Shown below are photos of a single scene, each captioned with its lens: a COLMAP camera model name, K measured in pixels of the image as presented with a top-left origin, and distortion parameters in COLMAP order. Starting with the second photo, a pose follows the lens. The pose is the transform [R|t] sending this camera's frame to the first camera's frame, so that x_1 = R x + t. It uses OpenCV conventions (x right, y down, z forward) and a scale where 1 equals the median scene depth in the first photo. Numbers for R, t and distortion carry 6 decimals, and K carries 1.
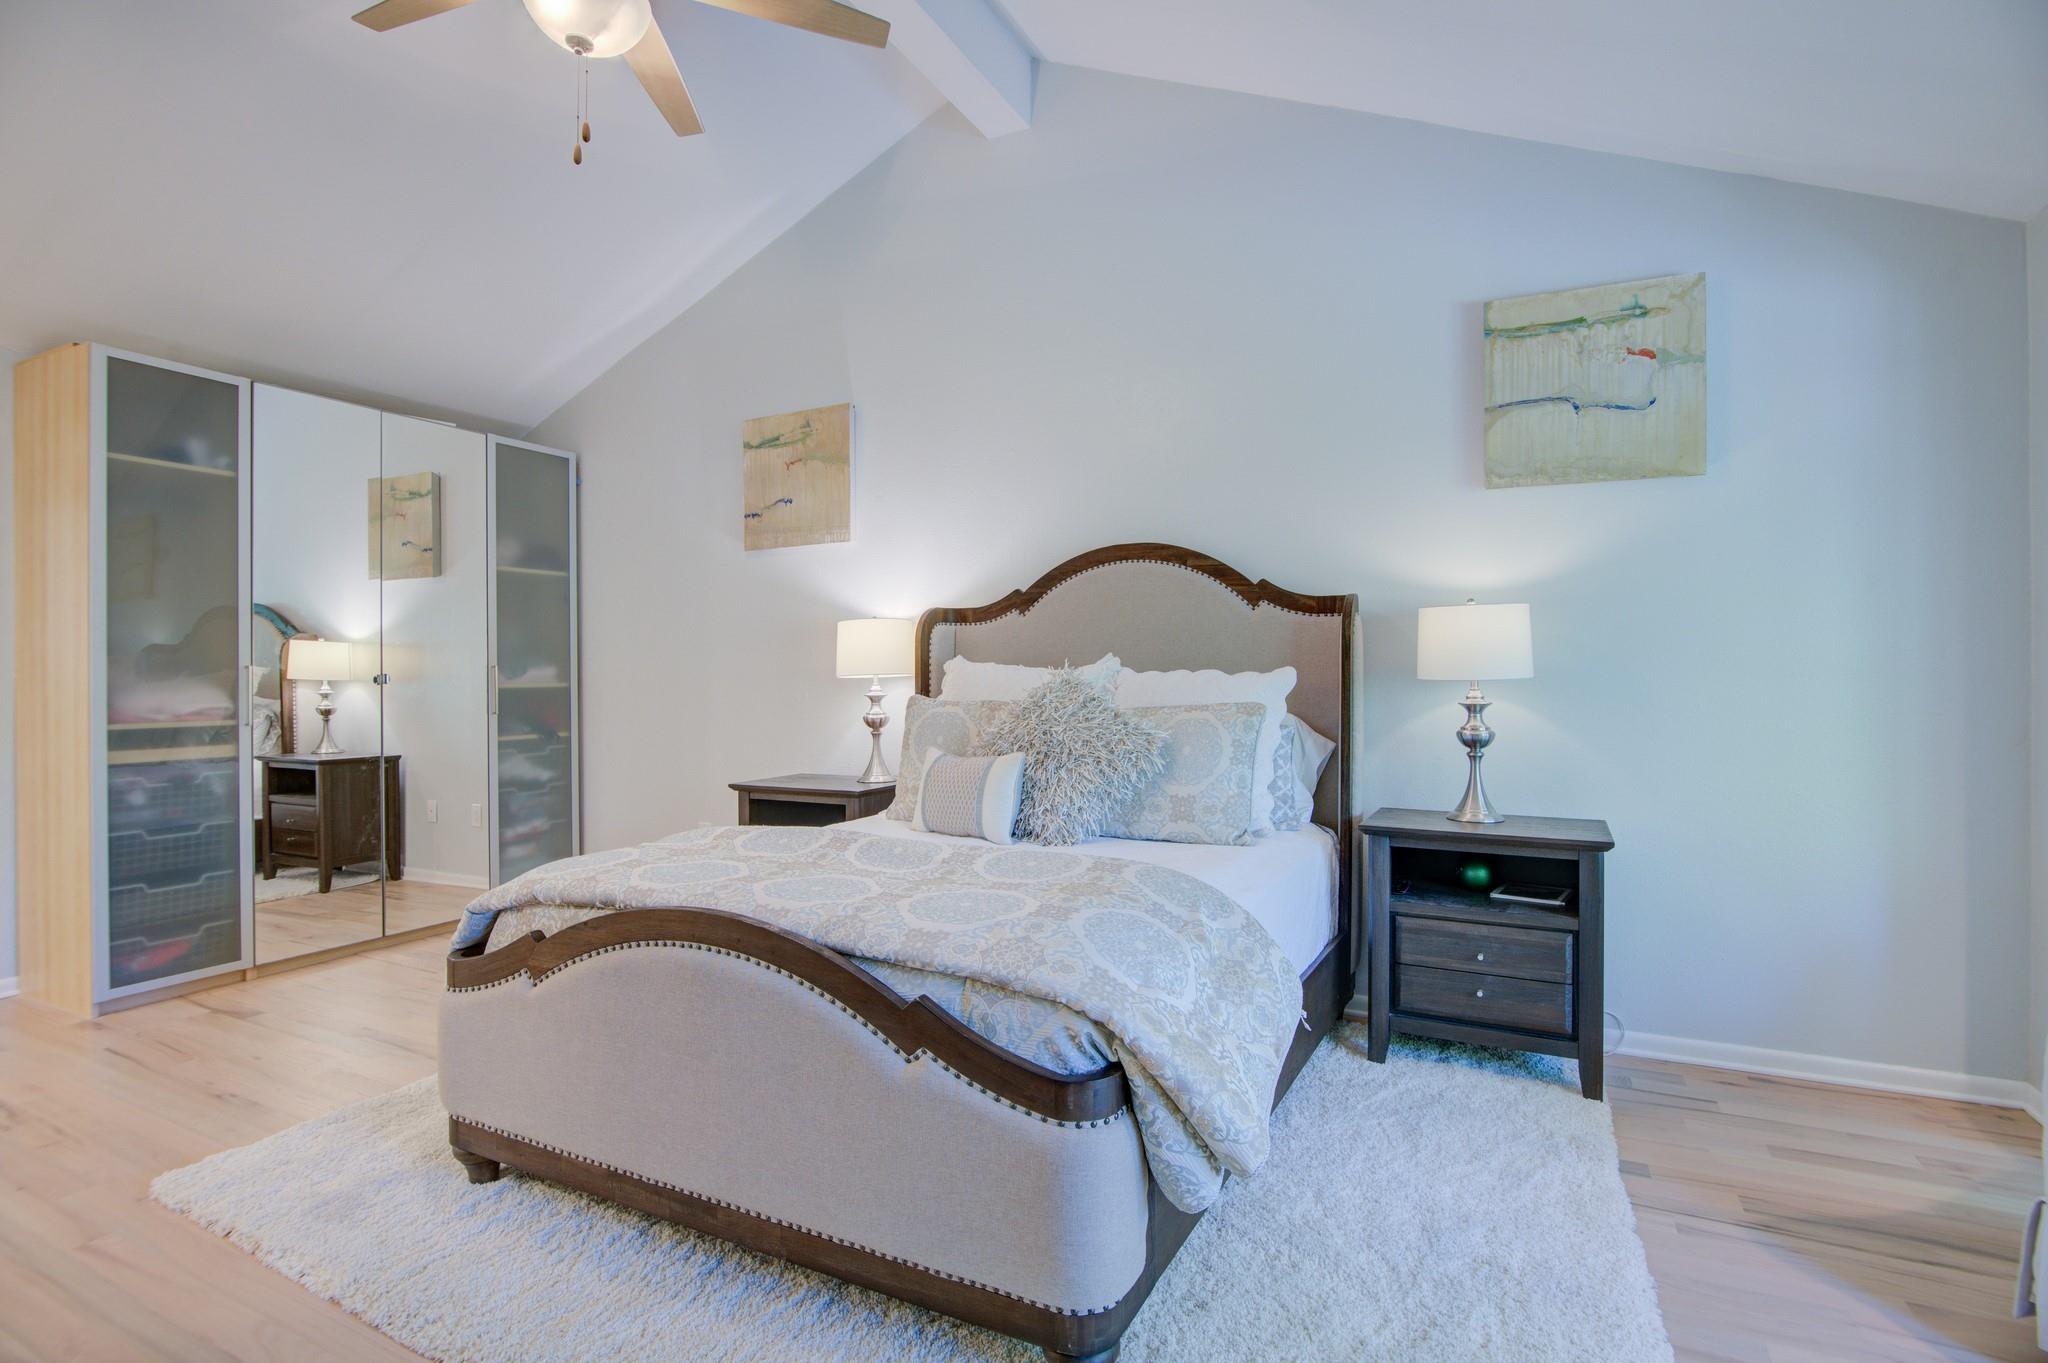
lens RADIAL K [[999.2, 0, 1043.4], [0, 999.2, 683.1], [0, 0, 1]] dist [-0.024058, 0.001590]
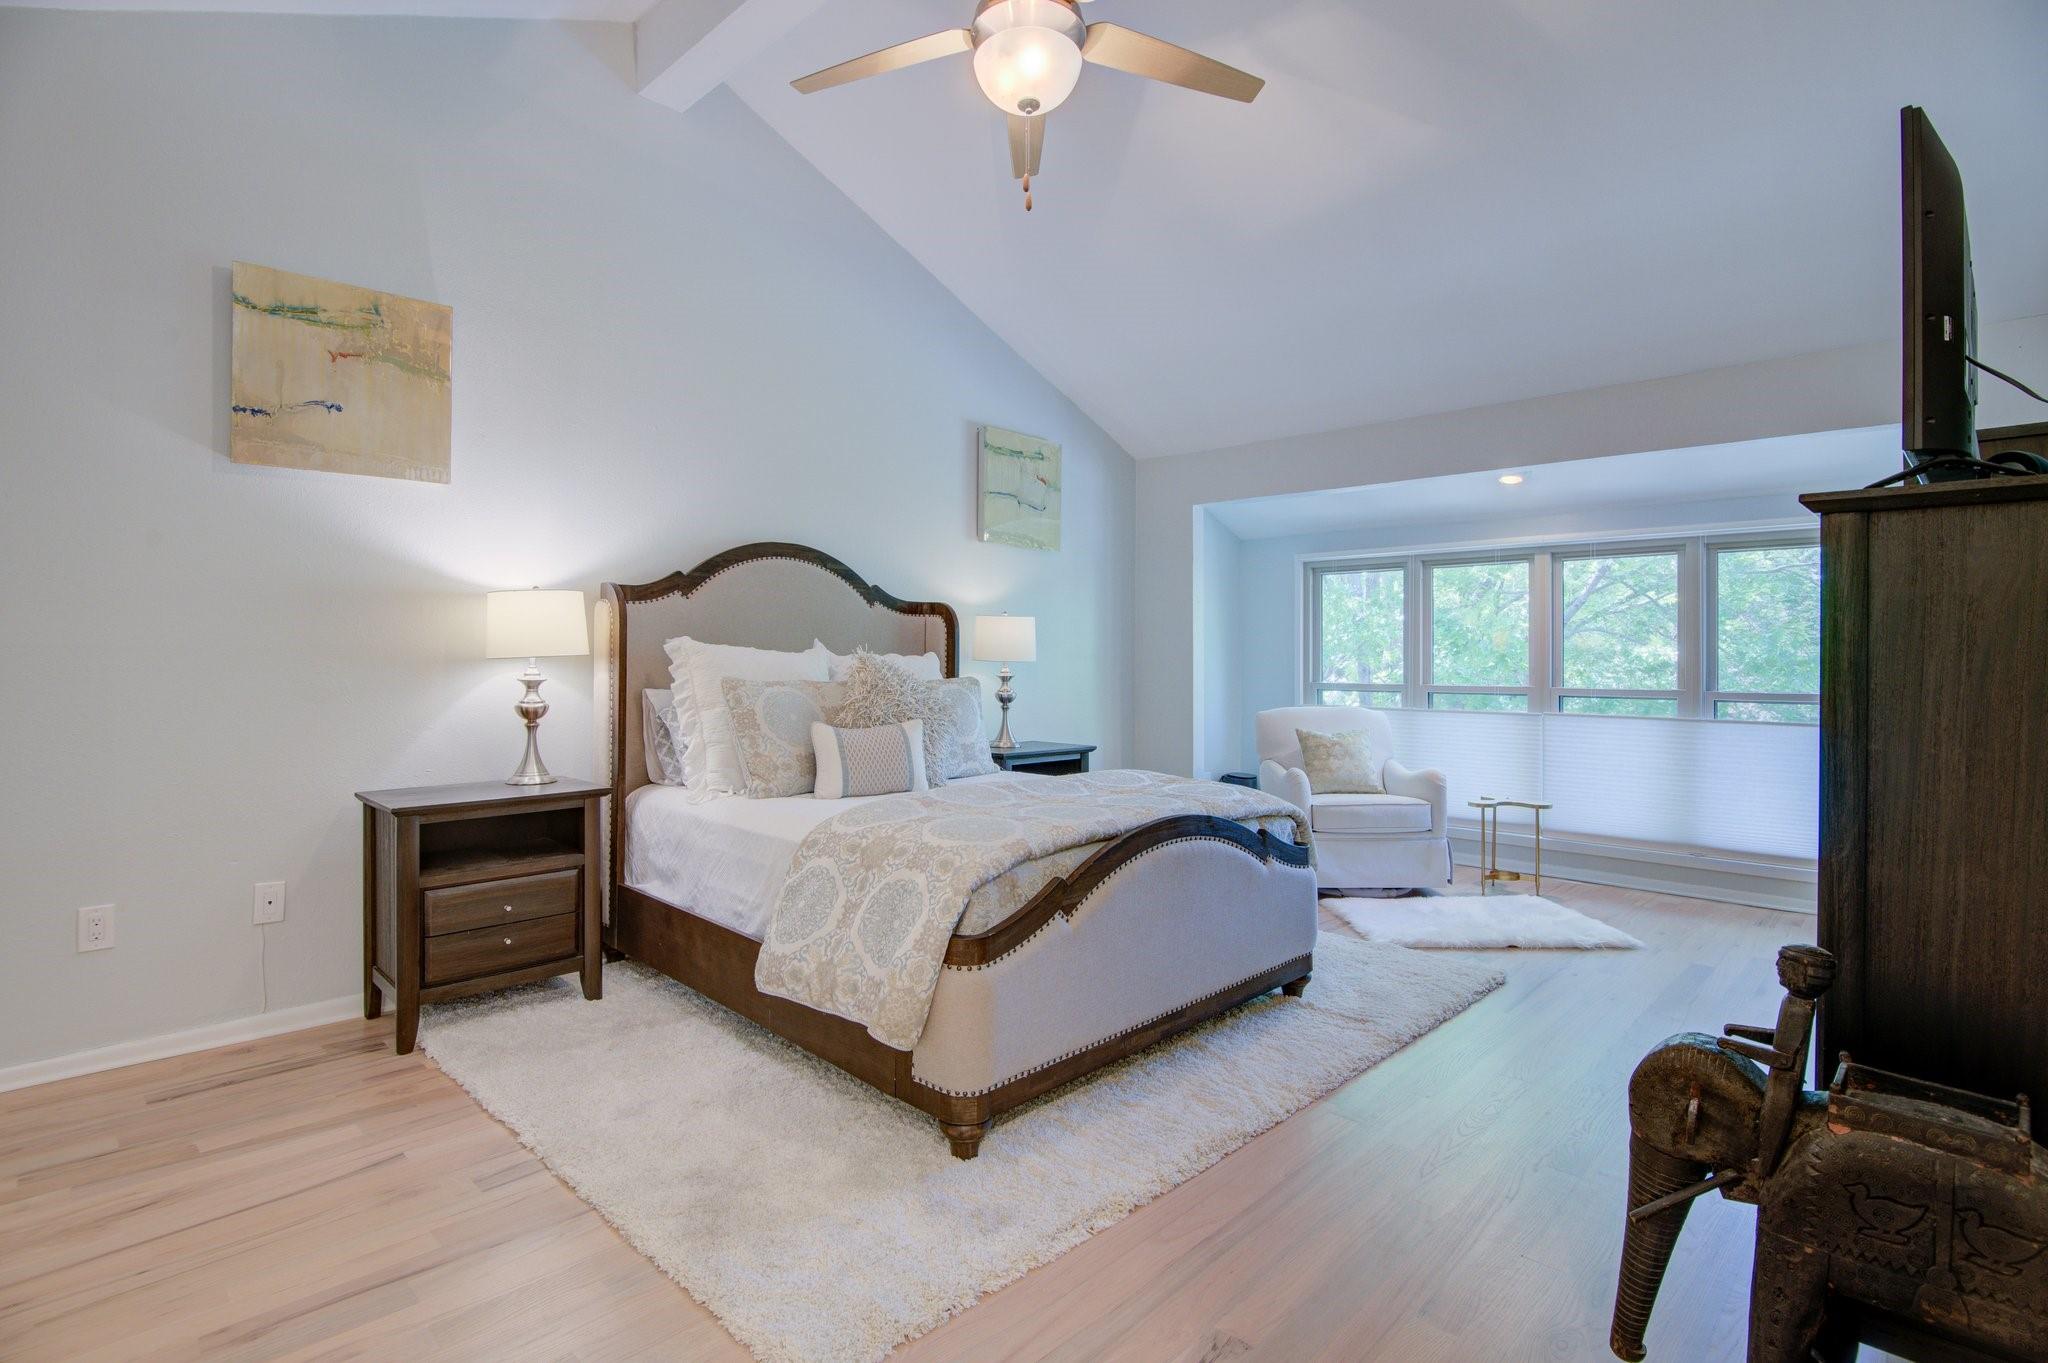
lens RADIAL K [[999.2, 0, 1036.9], [0, 999.2, 660.8], [0, 0, 1]] dist [-0.024058, 0.001590]
pose [[0.298986, -0.000253, 0.954257, -1.084610], [-0.000646, 1.000000, 0.000468, -0.004798], [-0.954257, -0.000757, 0.298986, 0.442093]]
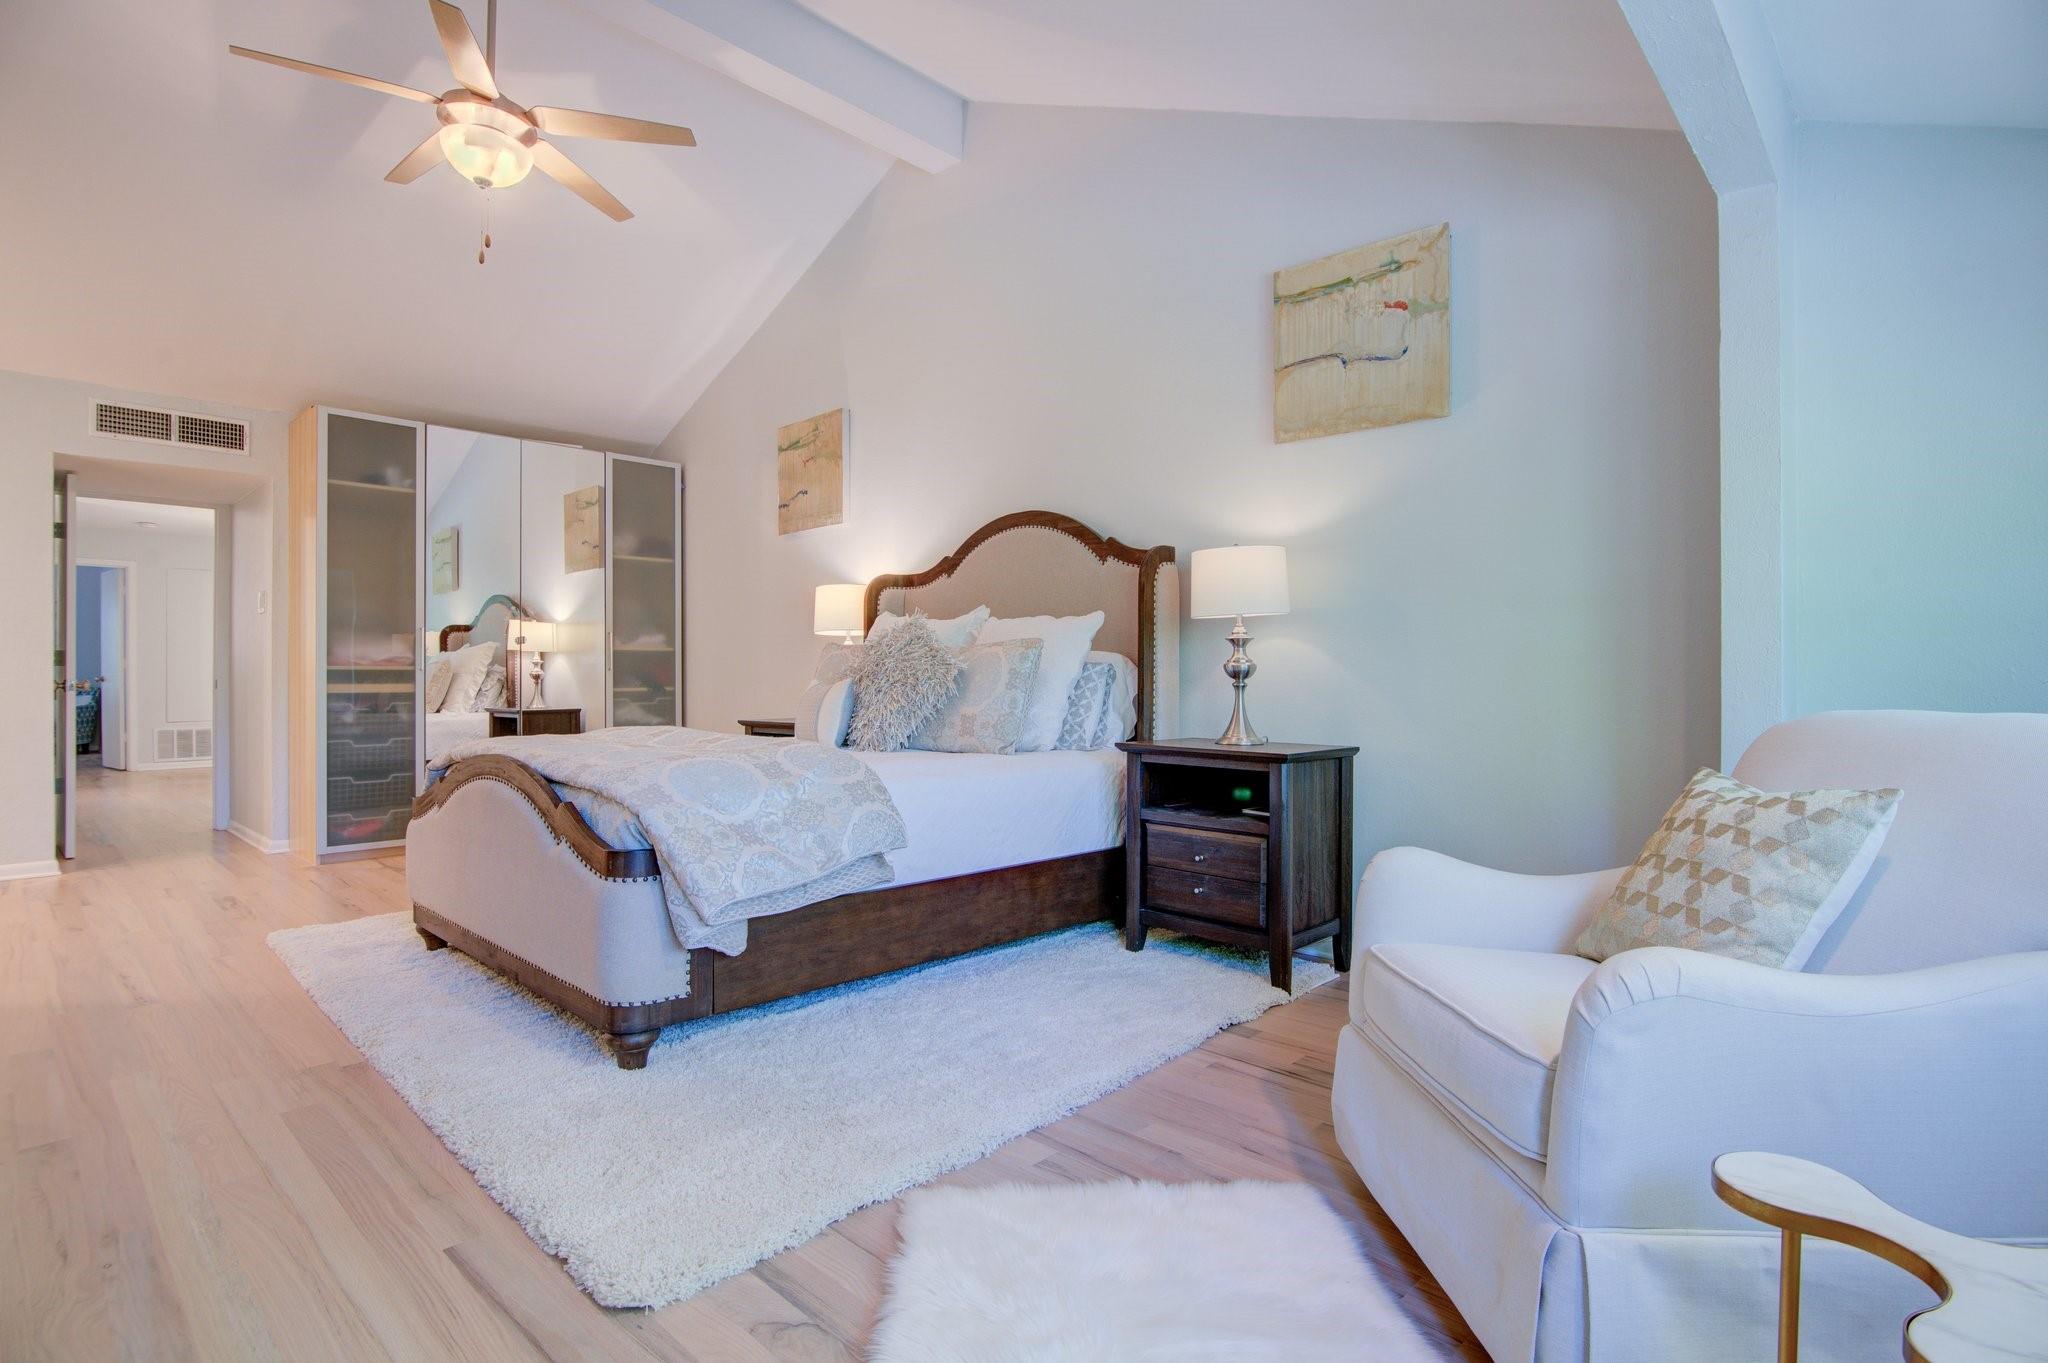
lens RADIAL K [[999.2, 0, 1020.3], [0, 999.2, 682.5], [0, 0, 1]] dist [-0.024058, 0.001590]
pose [[0.958020, 0.004275, -0.286669, 0.500556], [-0.003967, 0.999991, 0.001657, 0.066127], [0.286674, -0.000451, 0.958028, -0.127387]]
